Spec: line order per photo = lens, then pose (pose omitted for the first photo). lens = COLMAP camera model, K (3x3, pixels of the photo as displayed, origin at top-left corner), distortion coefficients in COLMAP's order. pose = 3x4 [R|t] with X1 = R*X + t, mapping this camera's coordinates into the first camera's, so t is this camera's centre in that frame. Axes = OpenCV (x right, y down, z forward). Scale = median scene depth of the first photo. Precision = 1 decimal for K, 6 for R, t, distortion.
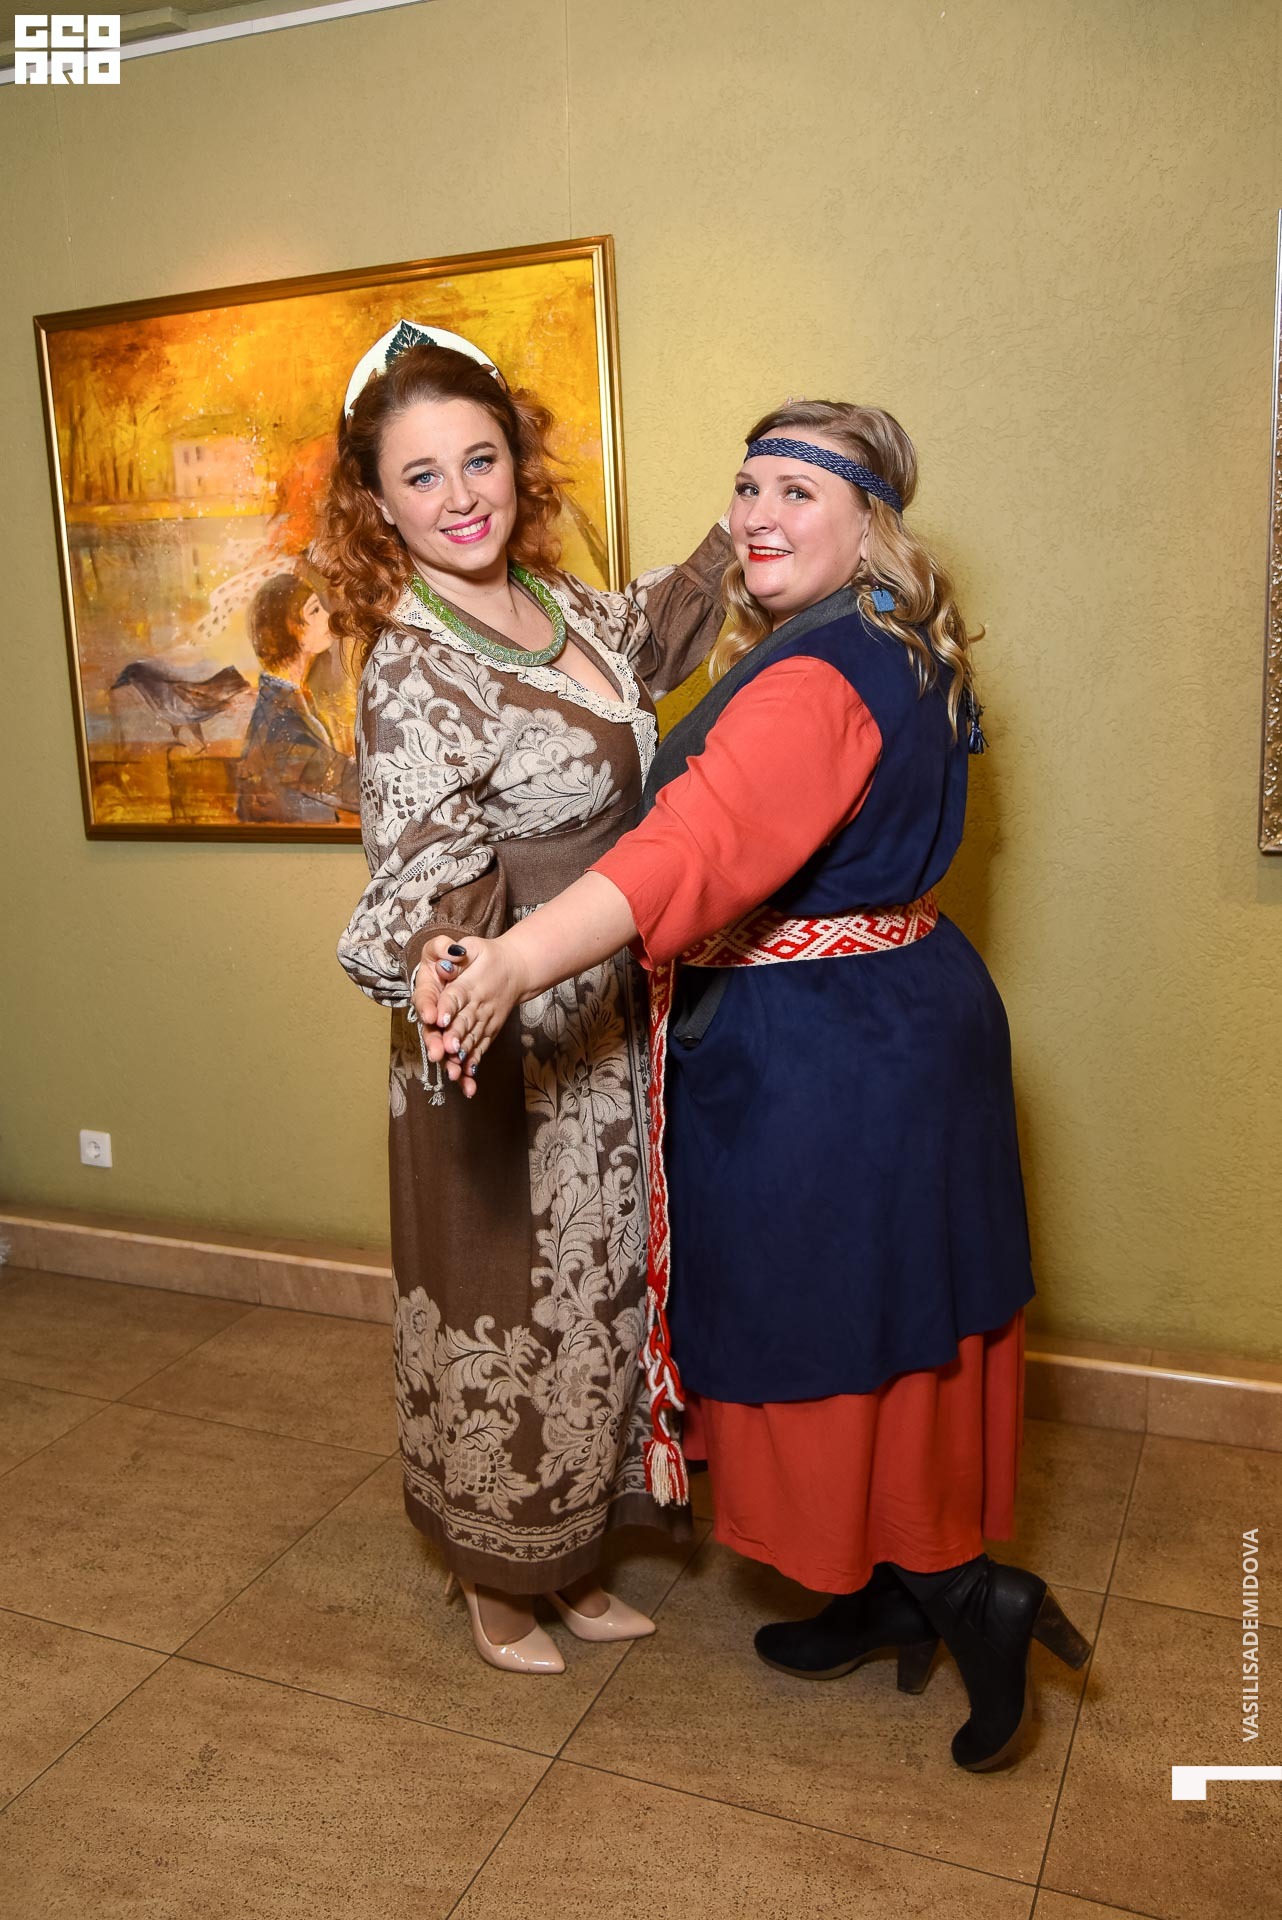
lens RADIAL K [[1688.8, 0, 641.0], [0, 1688.8, 960.0], [0, 0, 1]] dist [-0.070552, 0.093077]
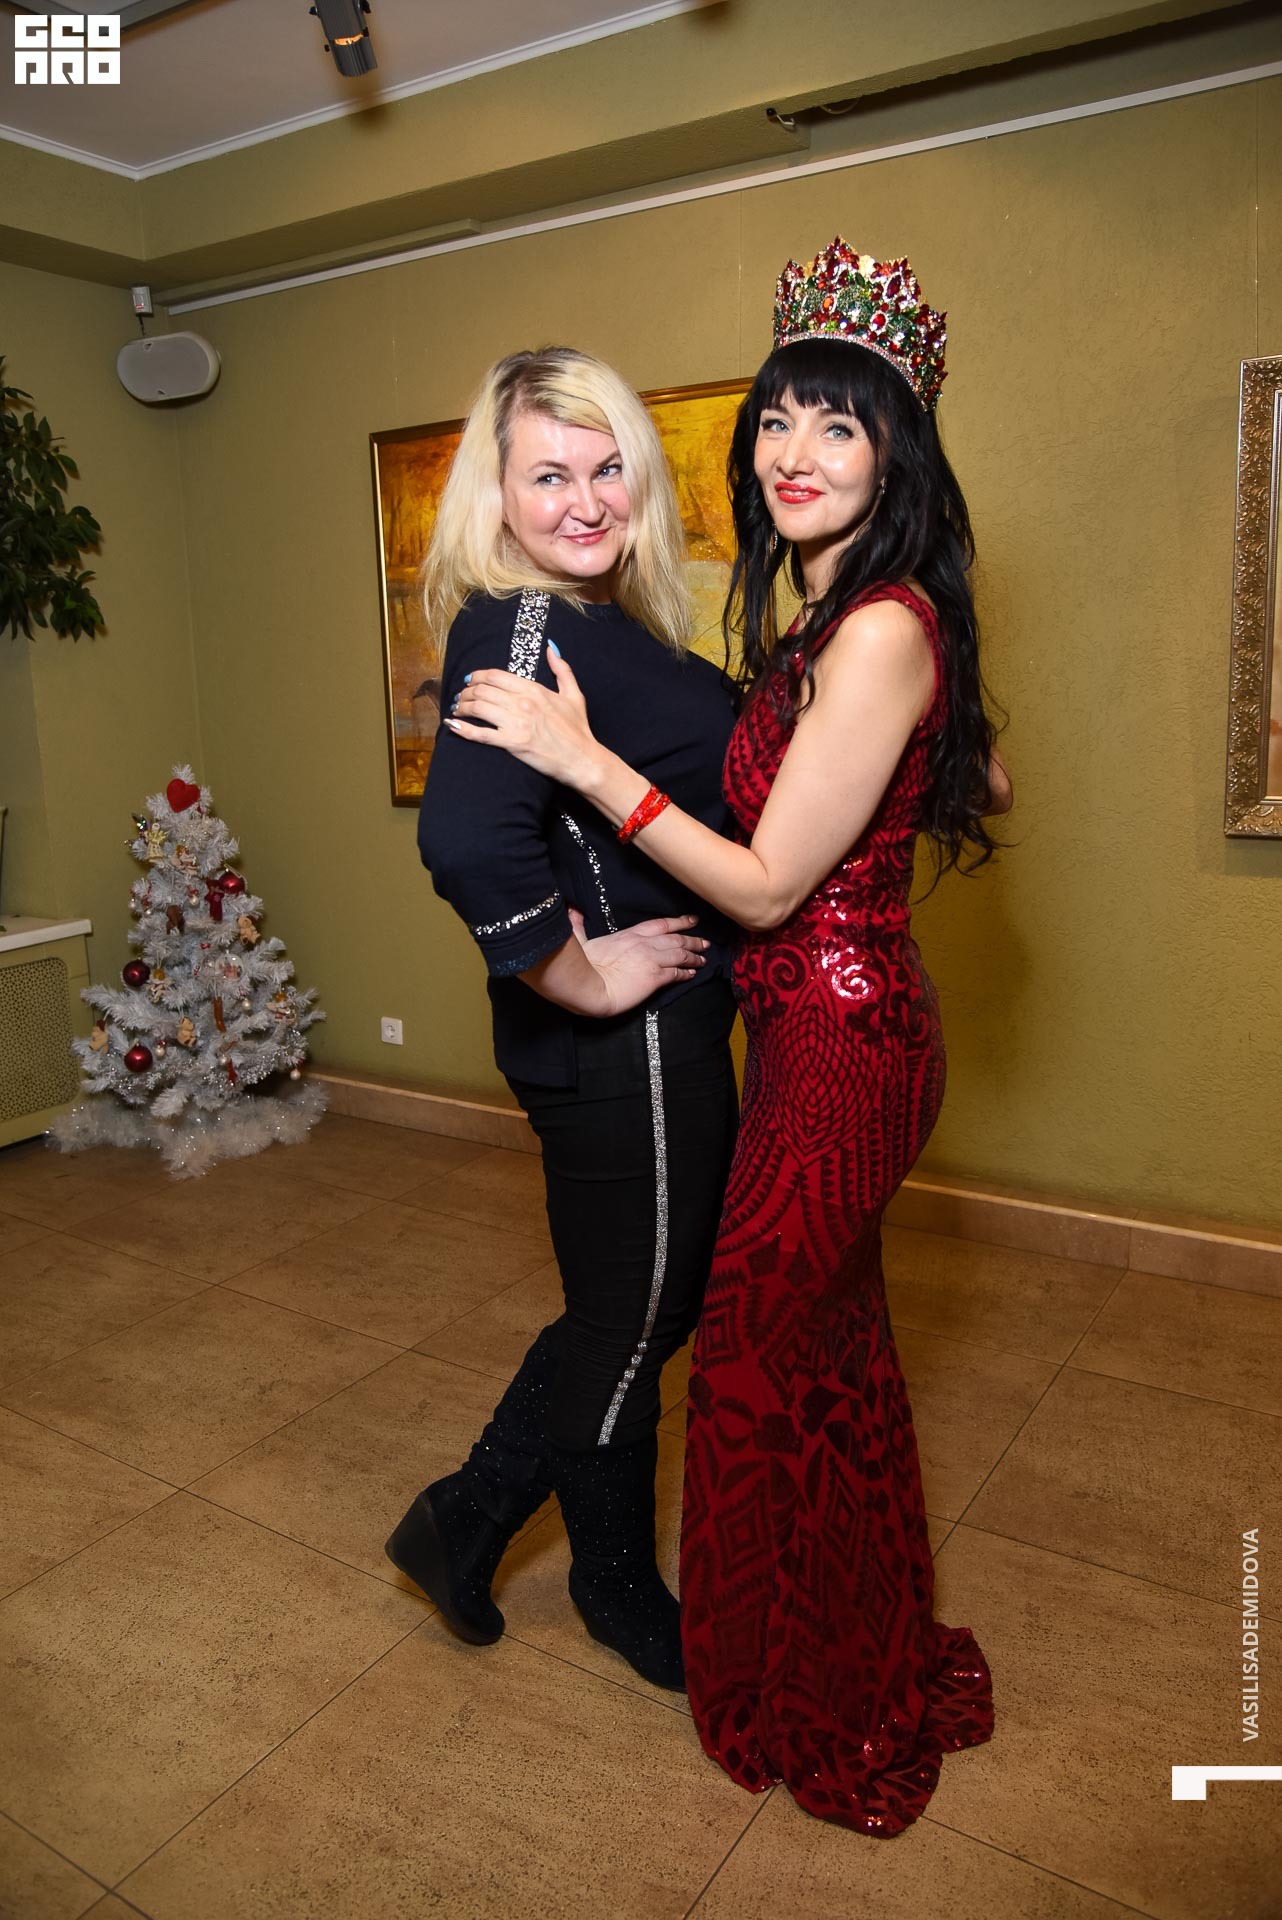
lens RADIAL K [[1355.5, 0, 644.1], [0, 1355.5, 948.0], [0, 0, 1]] dist [-0.090745, 0.041336]
pose [[0.987932, 0.044668, -0.148309, 0.066480], [-0.042430, 0.998933, 0.018224, 0.023043], [0.148965, -0.011711, 0.988773, -0.109972]]
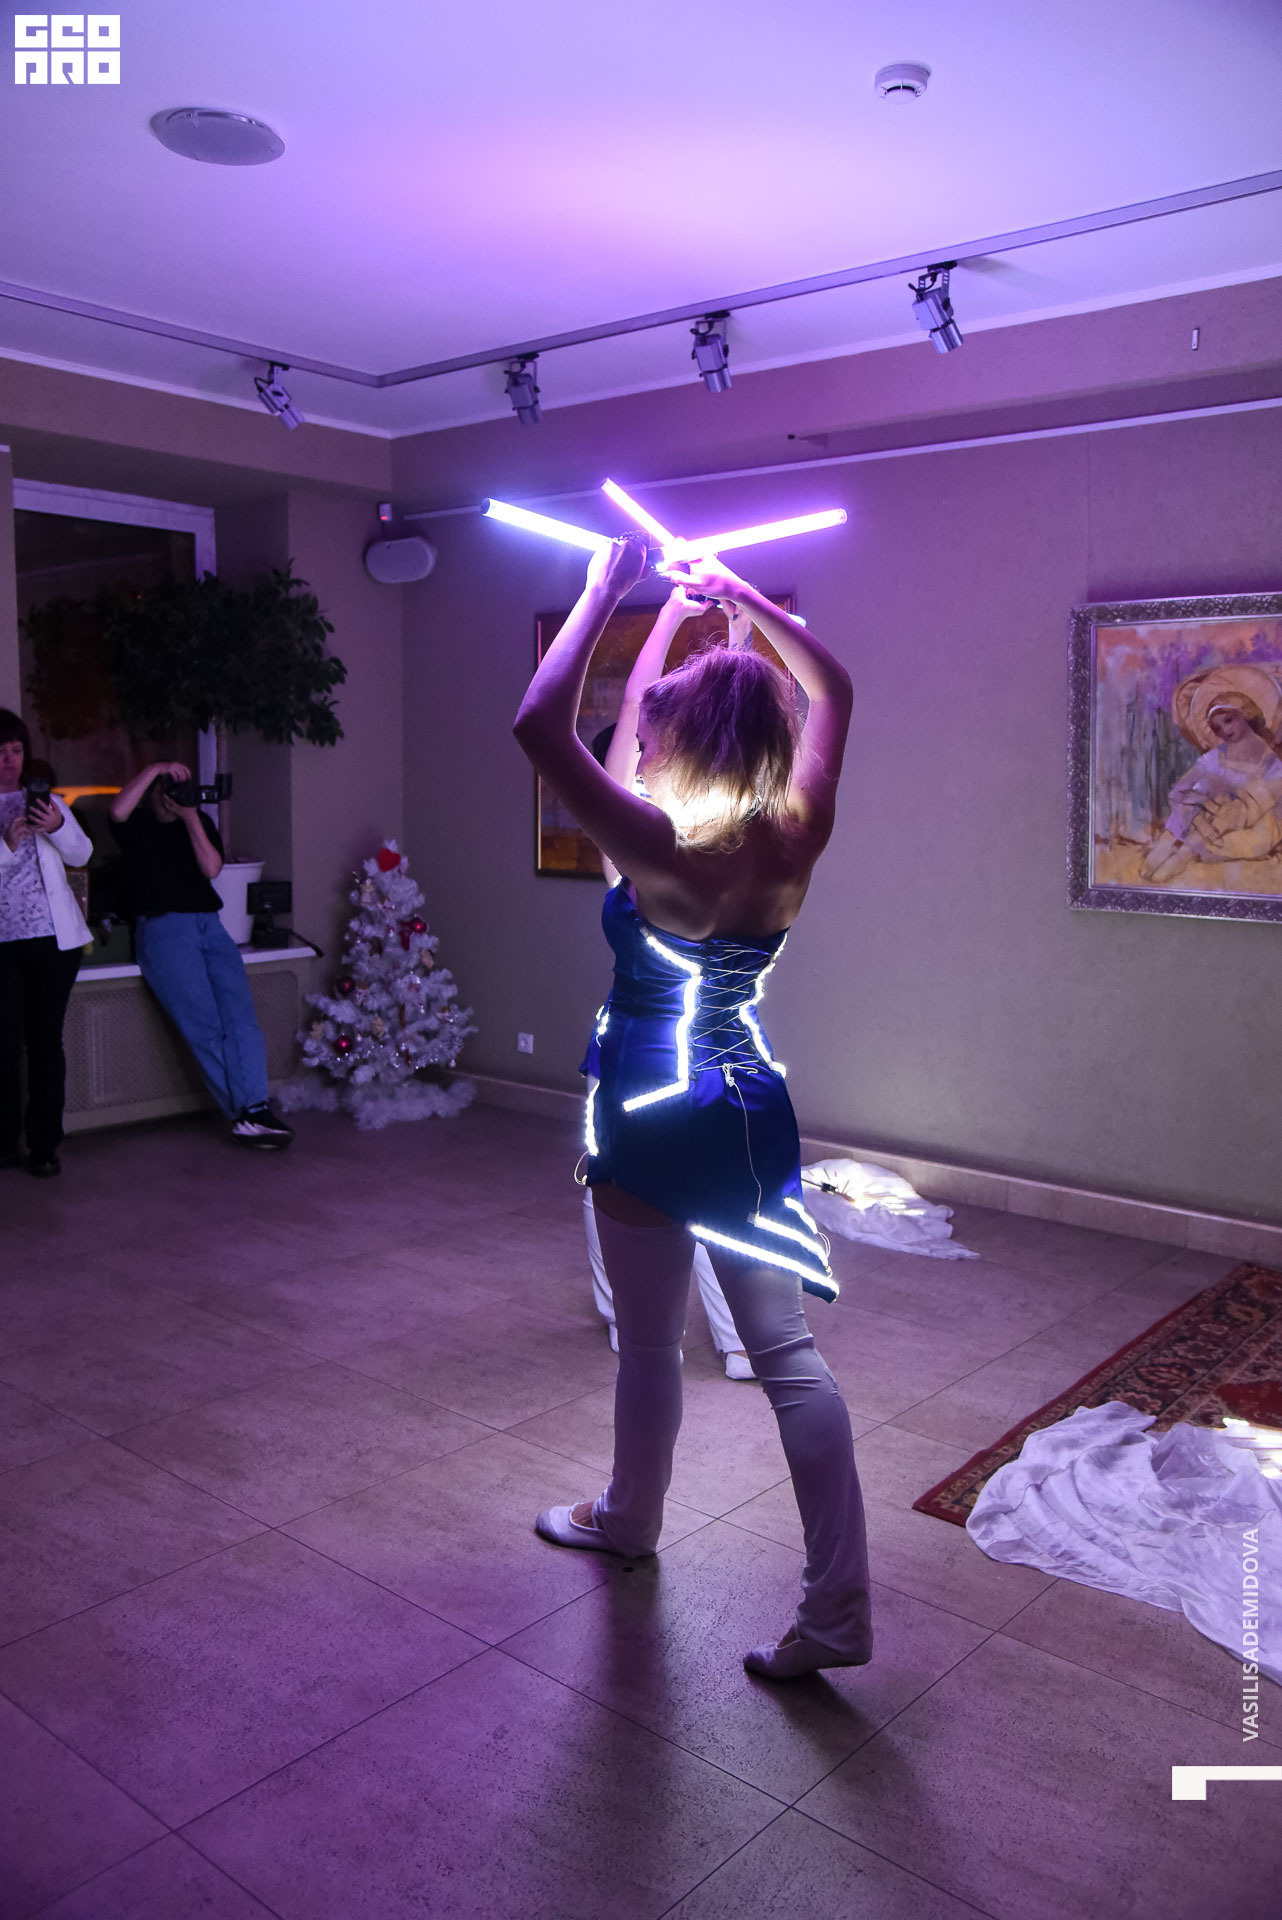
lens RADIAL K [[1619.6, 0, 641.0], [0, 1619.6, 960.0], [0, 0, 1]] dist [-0.011639, -0.005541]
pose [[0.950096, 0.082350, -0.300891, 0.511022], [-0.105398, 0.992548, -0.061158, 0.181154], [0.293613, 0.089819, 0.951695, -1.057108]]
